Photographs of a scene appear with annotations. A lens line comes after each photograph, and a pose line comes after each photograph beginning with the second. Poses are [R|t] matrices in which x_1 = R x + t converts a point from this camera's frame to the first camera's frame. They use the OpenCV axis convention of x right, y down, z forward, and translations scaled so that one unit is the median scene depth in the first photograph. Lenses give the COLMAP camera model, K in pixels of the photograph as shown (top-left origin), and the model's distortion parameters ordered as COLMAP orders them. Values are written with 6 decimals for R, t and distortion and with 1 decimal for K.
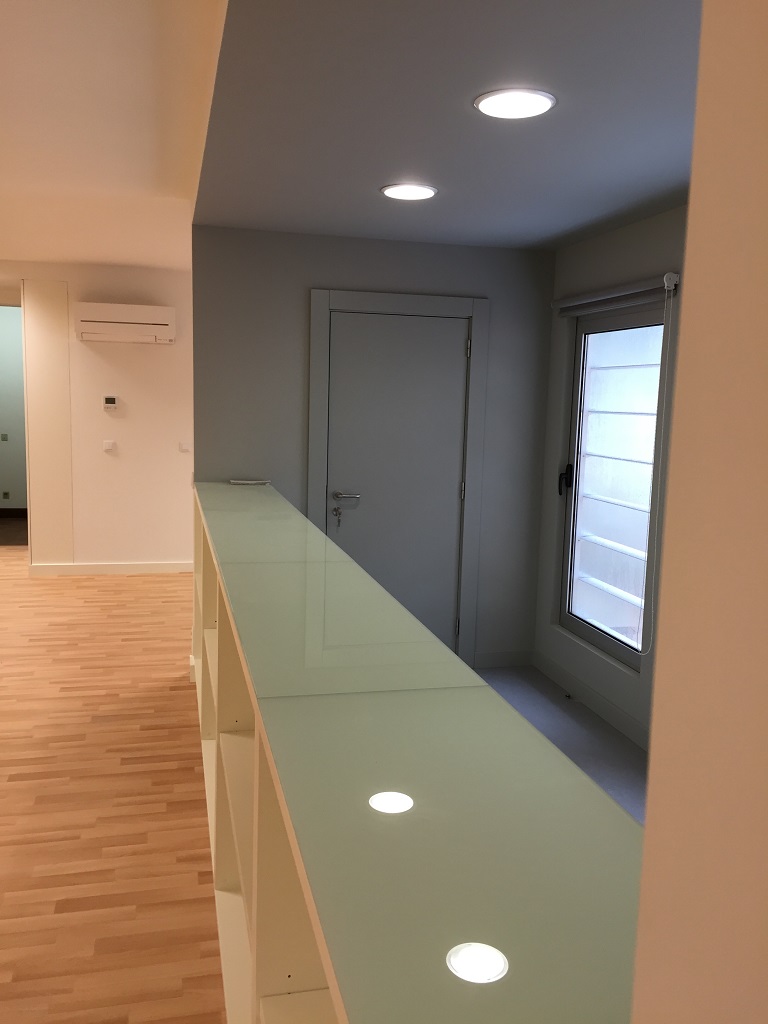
lens RADIAL K [[872.7, 0, 381.5], [0, 872.7, 508.7], [0, 0, 1]] dist [0.016953, -0.037899]
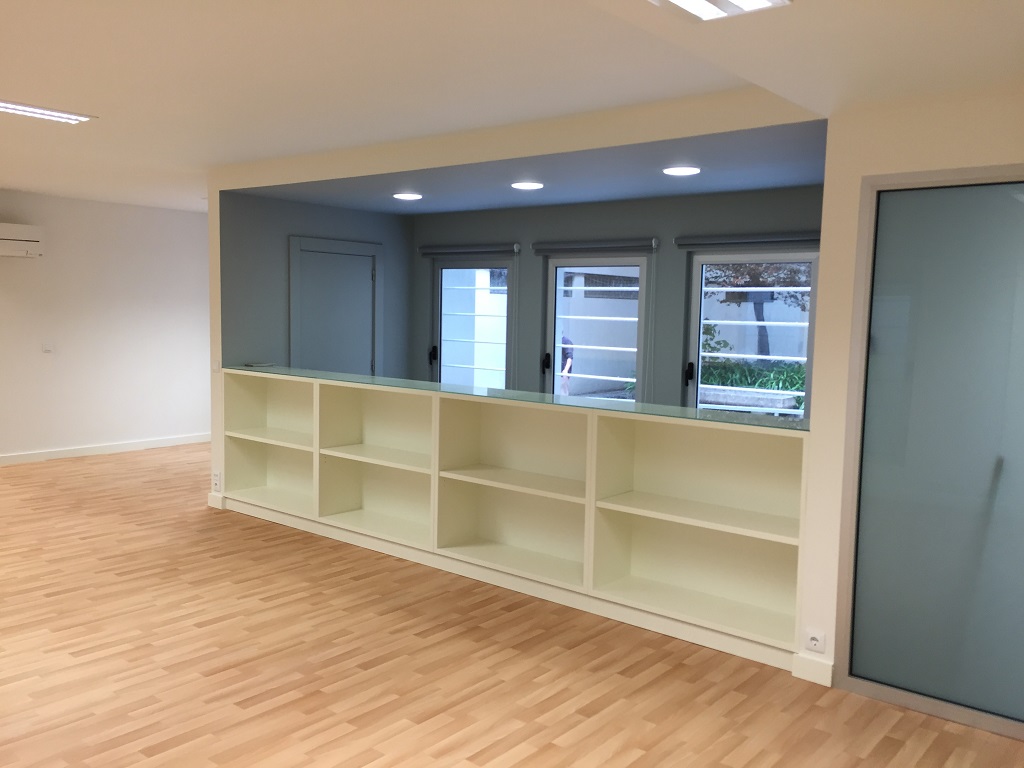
lens RADIAL K [[872.7, 0, 508.7], [0, 872.7, 386.1], [0, 0, 1]] dist [0.016953, -0.037899]
pose [[0.809498, -0.060661, 0.583981, -0.637881], [0.072262, 0.997380, 0.003436, 0.027364], [-0.582659, 0.039418, 0.811760, -0.413698]]
